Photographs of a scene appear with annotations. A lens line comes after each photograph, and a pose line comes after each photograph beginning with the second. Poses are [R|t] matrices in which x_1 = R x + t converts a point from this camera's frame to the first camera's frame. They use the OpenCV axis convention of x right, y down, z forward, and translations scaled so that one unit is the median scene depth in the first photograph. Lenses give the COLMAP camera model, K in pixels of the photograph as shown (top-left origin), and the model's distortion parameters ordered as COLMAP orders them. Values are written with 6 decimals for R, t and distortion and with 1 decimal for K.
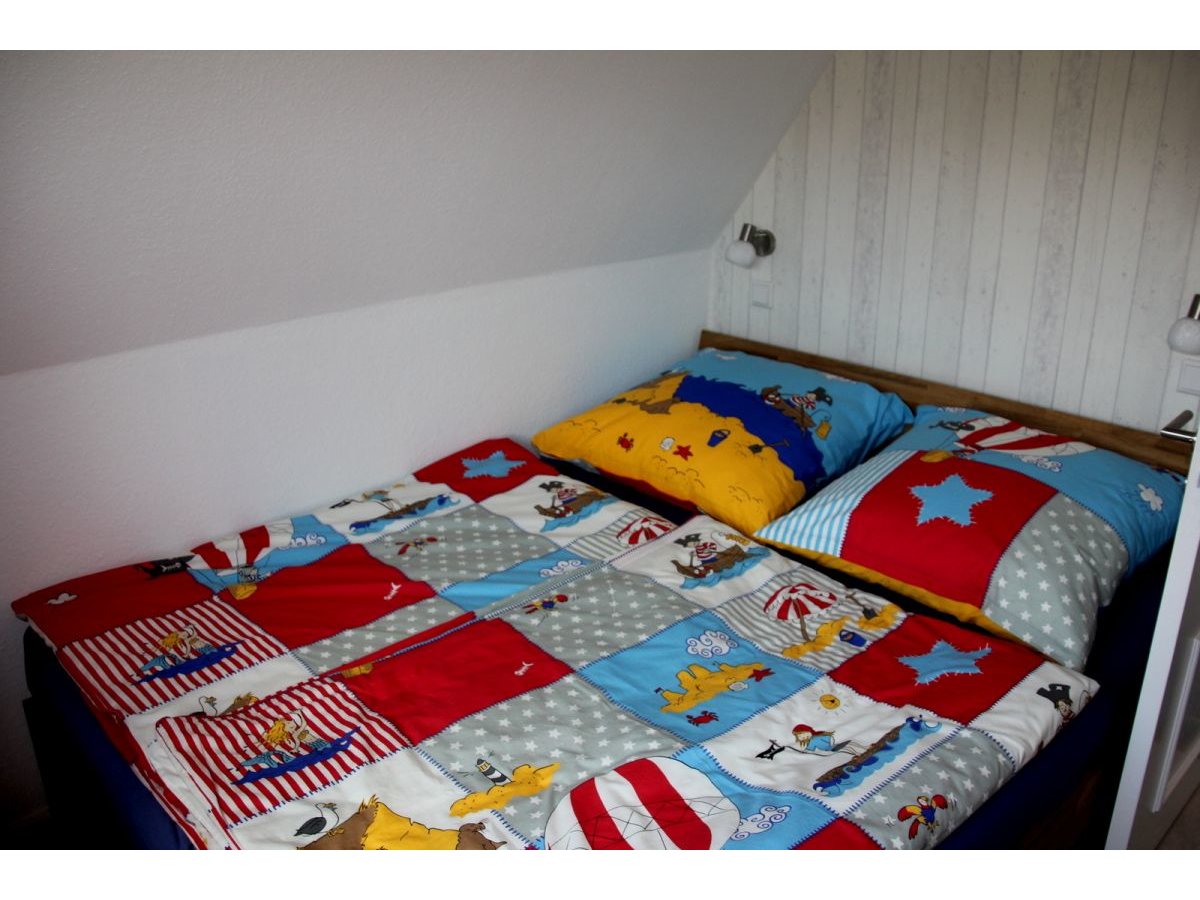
lens RADIAL K [[1076.0, 0, 600.0], [0, 1076.0, 450.0], [0, 0, 1]] dist [-0.002915, -0.001301]
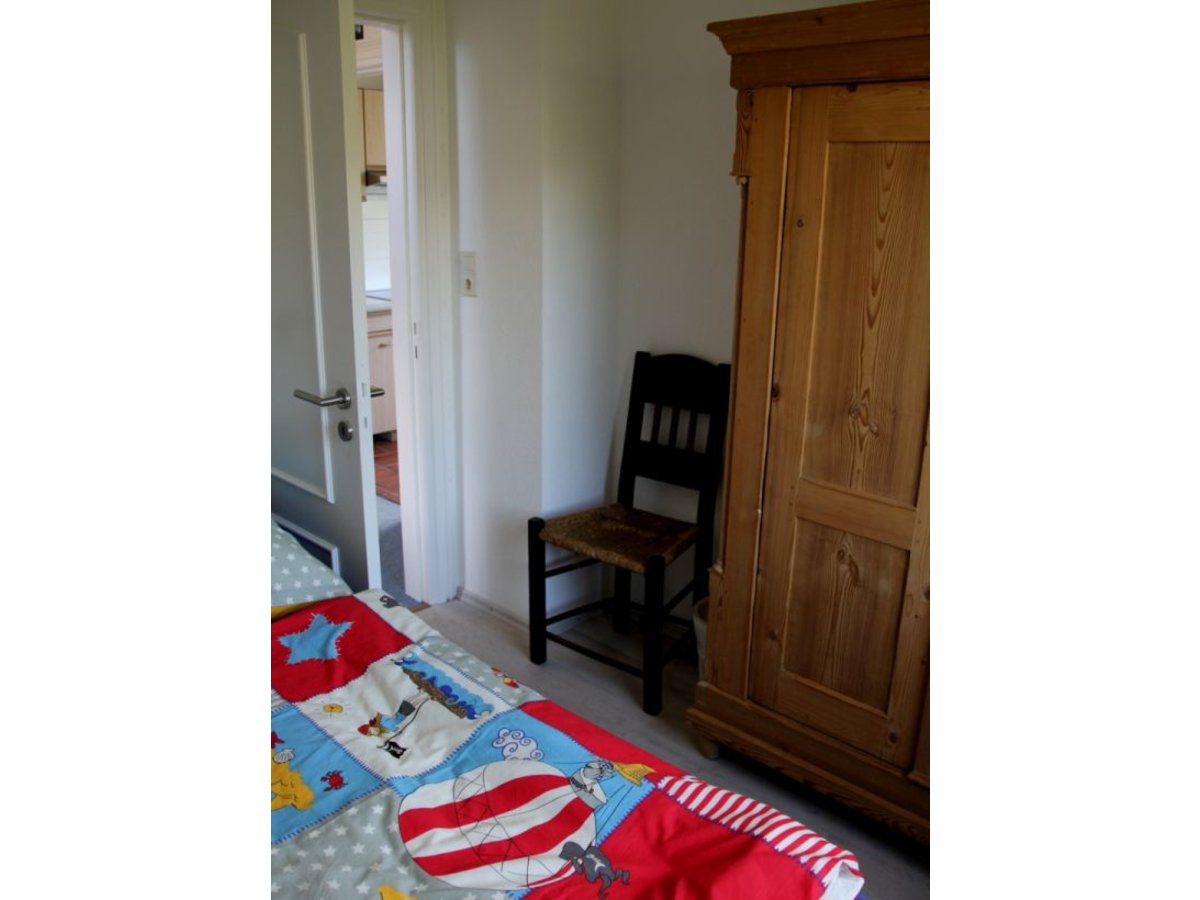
lens RADIAL K [[926.7, 0, 600.0], [0, 926.7, 450.0], [0, 0, 1]] dist [0.000190, 0.000354]
pose [[-0.024682, -0.271863, 0.962019, -0.655719], [0.336140, 0.904026, 0.264098, -0.163666], [-0.941489, 0.329891, 0.069071, 0.651120]]
